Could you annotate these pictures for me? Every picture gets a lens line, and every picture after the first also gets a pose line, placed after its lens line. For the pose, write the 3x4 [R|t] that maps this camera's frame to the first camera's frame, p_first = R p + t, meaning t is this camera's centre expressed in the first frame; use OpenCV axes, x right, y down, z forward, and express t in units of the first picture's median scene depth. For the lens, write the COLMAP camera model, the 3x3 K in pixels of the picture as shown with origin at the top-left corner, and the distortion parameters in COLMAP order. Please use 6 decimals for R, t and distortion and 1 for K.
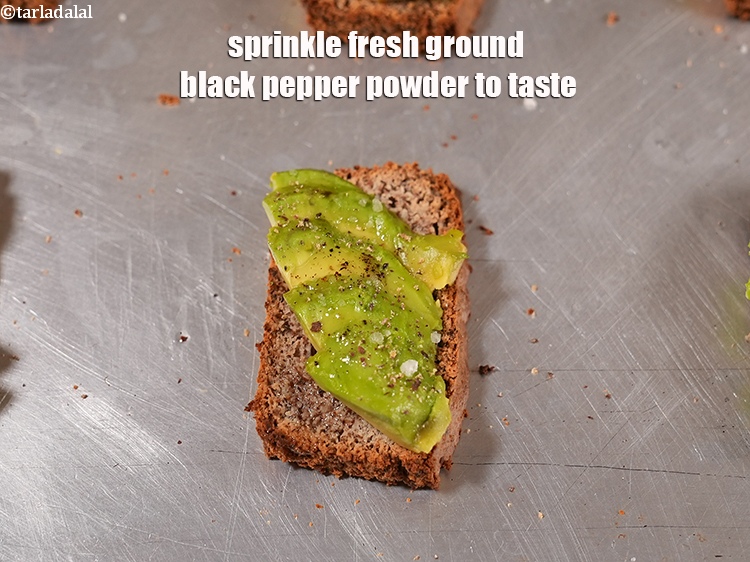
lens RADIAL K [[1750.8, 0, 369.3], [0, 1750.8, 281.8], [0, 0, 1]] dist [0.076871, 0.000000]
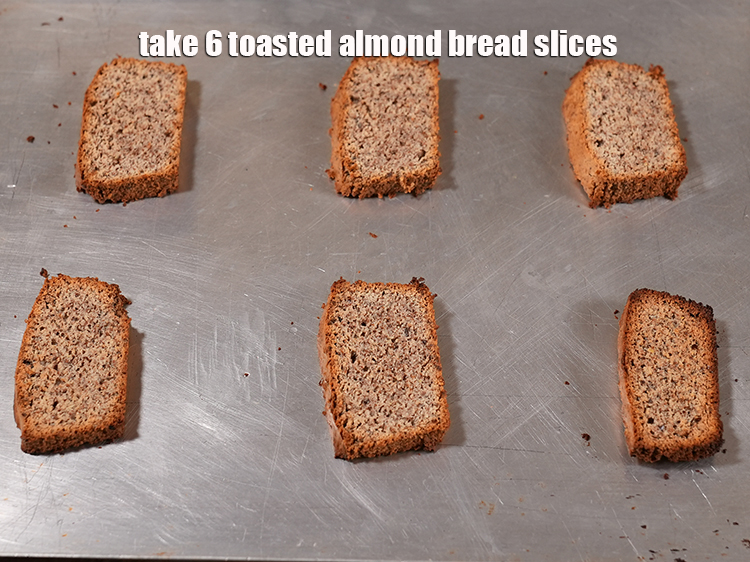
lens RADIAL K [[1453.5, 0, 392.0], [0, 1453.5, 289.9], [0, 0, 1]] dist [-0.032522, 0.000000]
pose [[0.999882, 0.014411, -0.005408, 0.041995], [-0.015080, 0.987578, -0.156404, 0.167714], [0.003087, 0.156467, 0.987678, -0.406176]]
